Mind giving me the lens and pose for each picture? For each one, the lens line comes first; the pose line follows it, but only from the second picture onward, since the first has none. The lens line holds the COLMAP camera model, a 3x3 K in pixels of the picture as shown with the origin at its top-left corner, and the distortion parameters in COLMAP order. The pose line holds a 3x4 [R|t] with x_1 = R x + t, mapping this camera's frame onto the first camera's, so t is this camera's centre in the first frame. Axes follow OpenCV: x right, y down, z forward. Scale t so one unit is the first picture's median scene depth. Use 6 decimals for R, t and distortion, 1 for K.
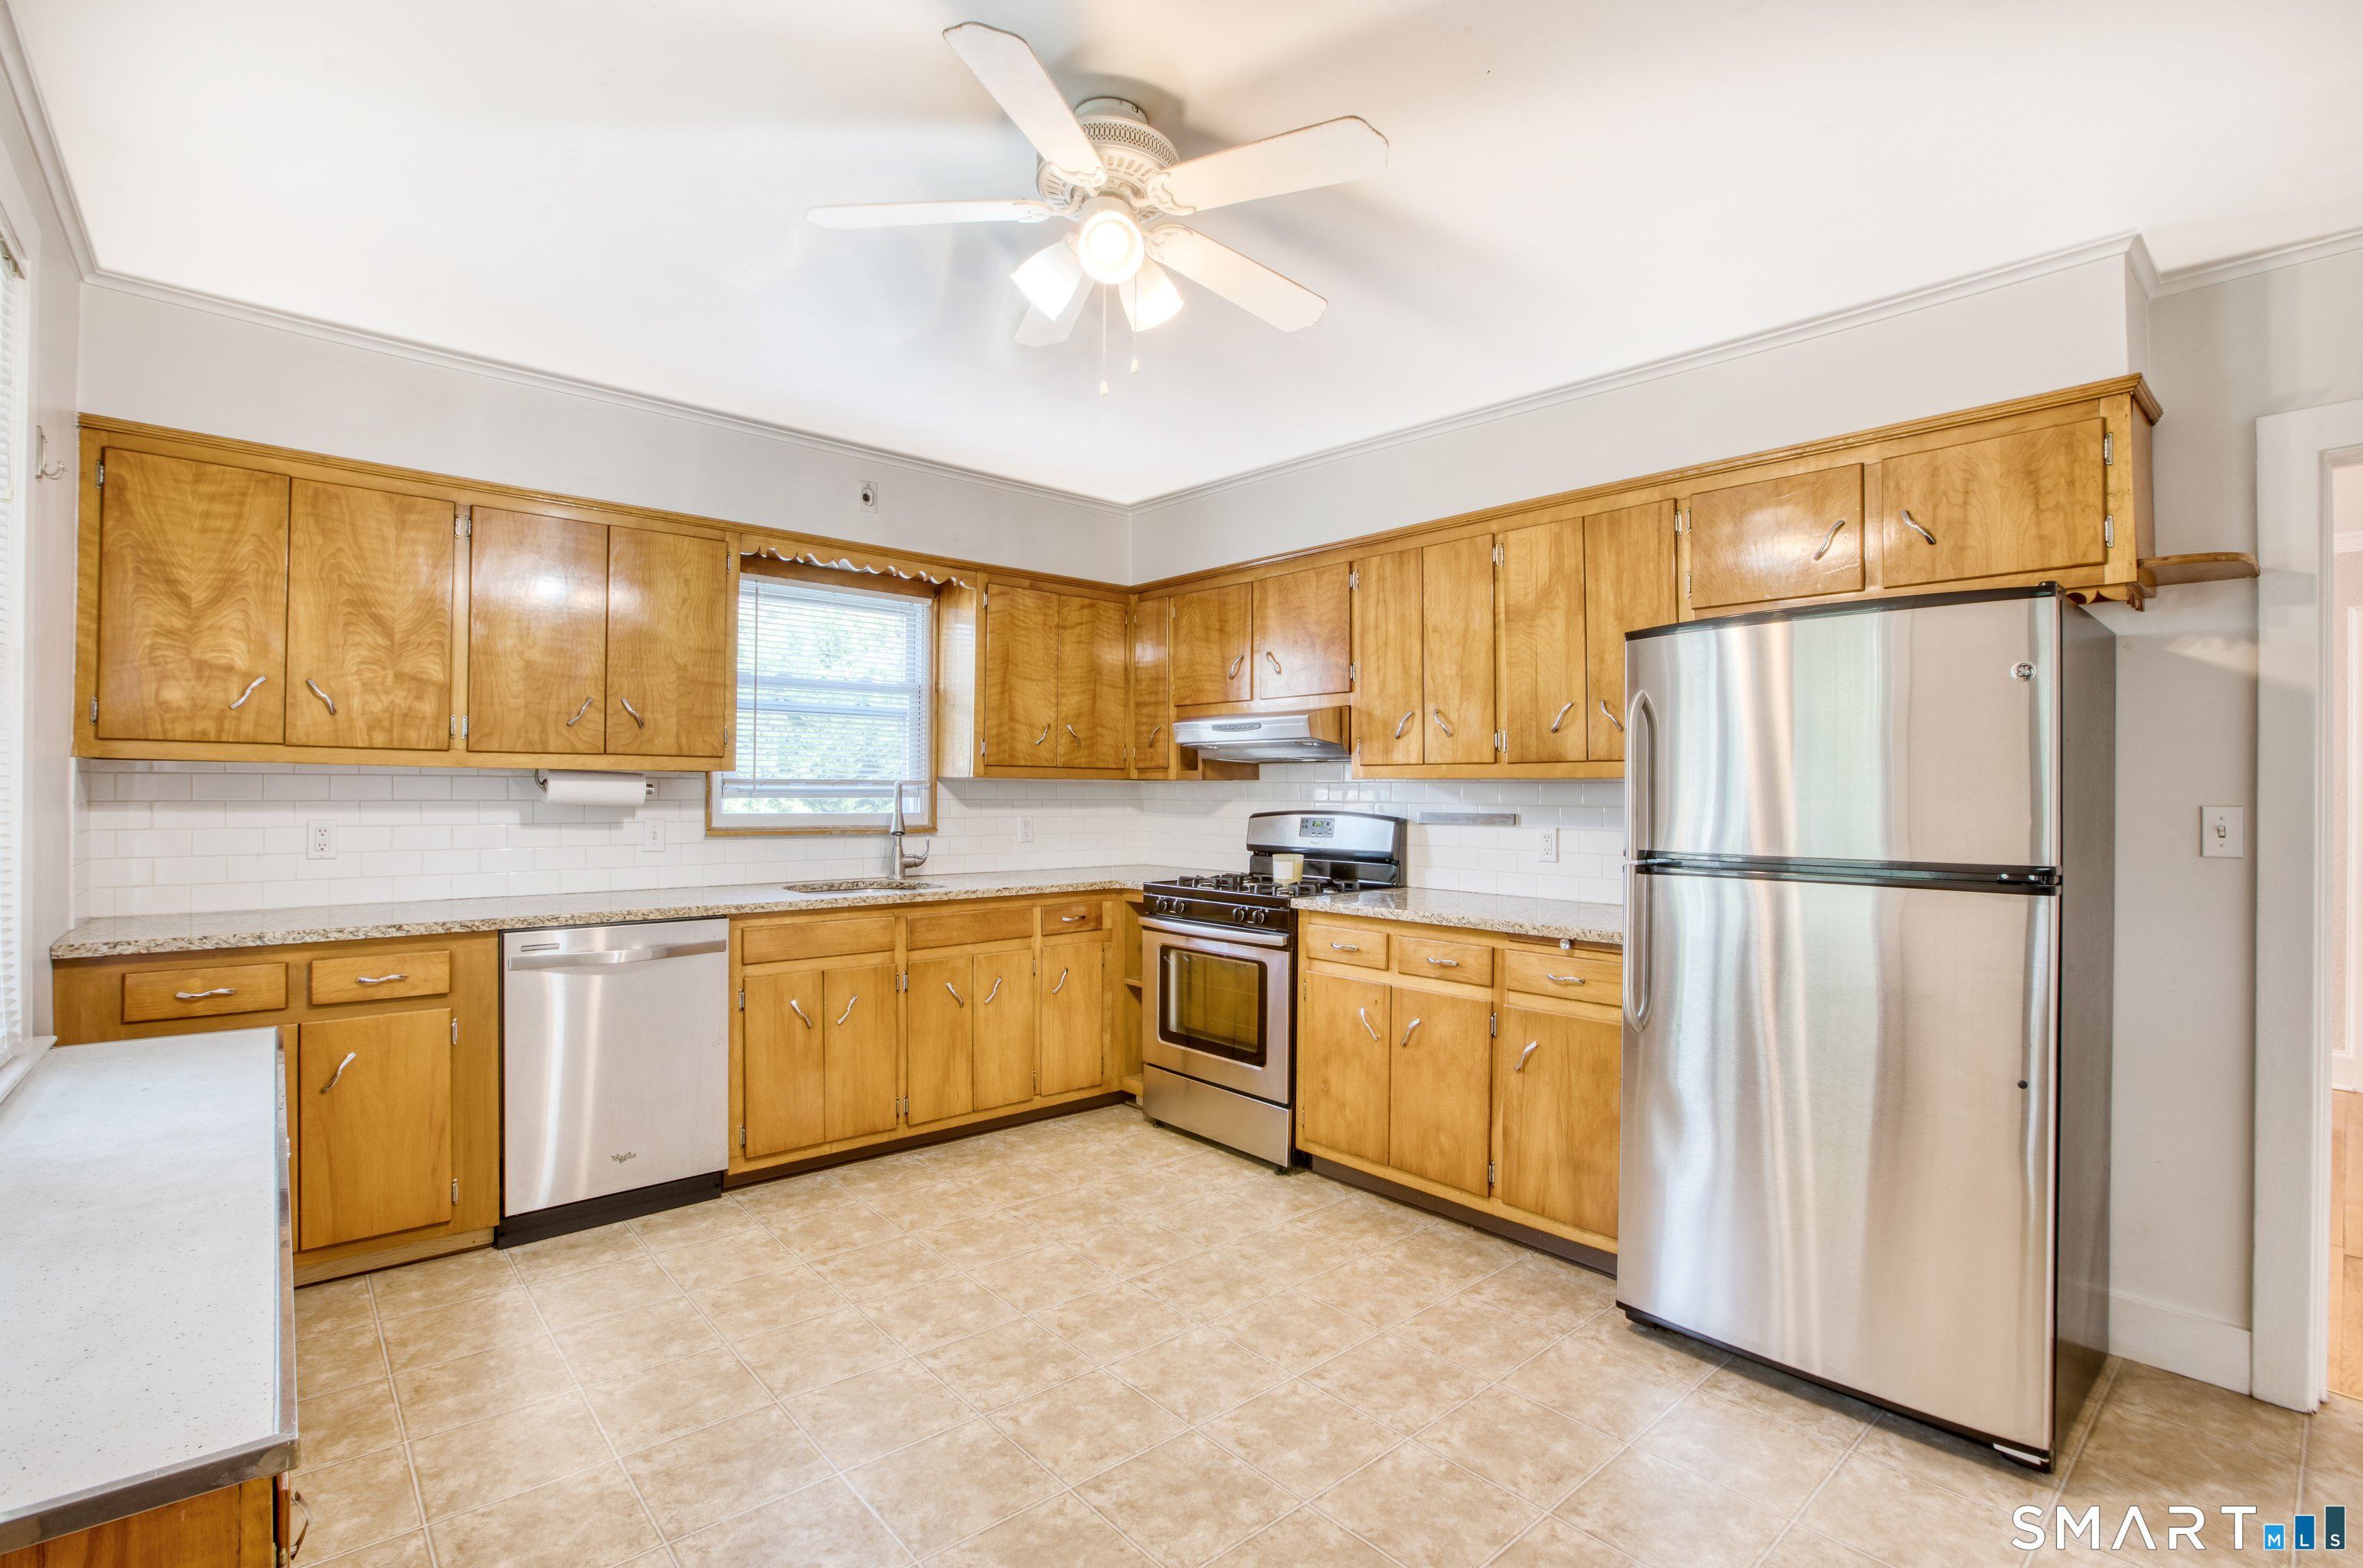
lens RADIAL K [[1077.7, 0, 1176.5], [0, 1077.7, 789.3], [0, 0, 1]] dist [-0.045636, 0.011763]
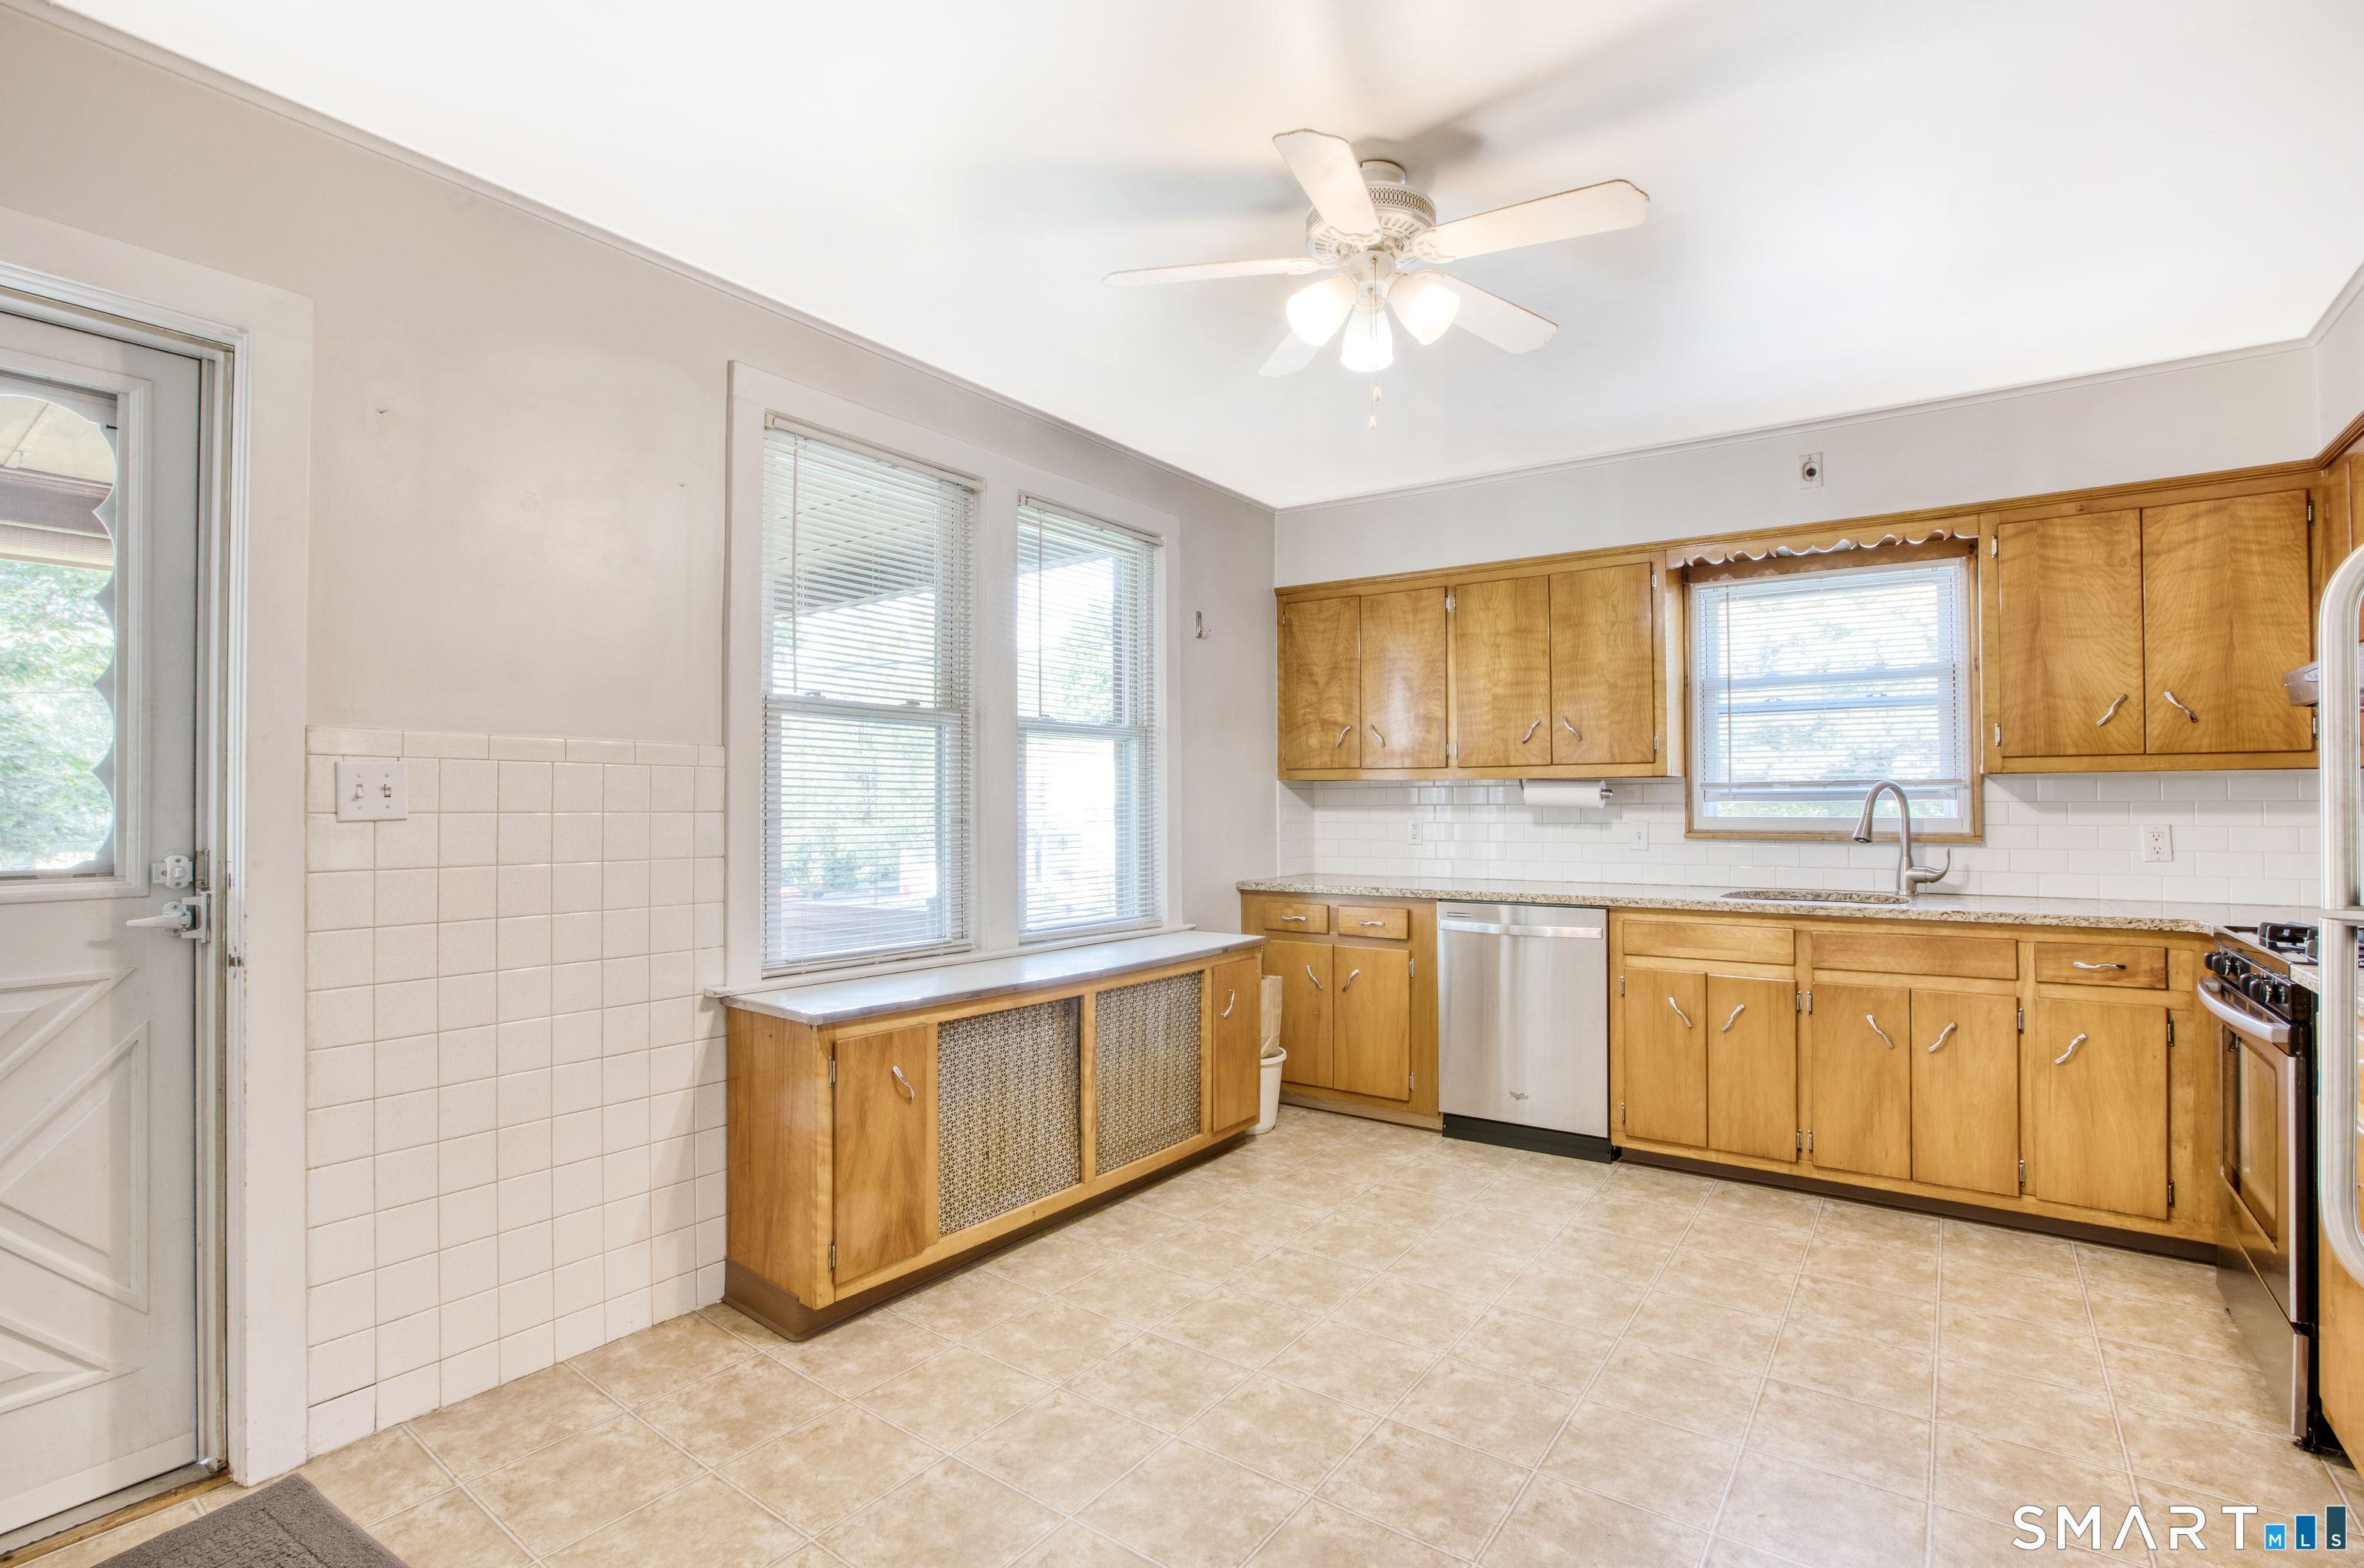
lens RADIAL K [[1078.2, 0, 1178.1], [0, 1078.2, 786.4], [0, 0, 1]] dist [-0.045636, 0.011763]
pose [[0.232266, -0.022569, -0.972391, 0.511567], [0.006364, 0.999745, -0.021684, 0.014083], [0.972632, -0.001152, 0.232350, 0.290826]]
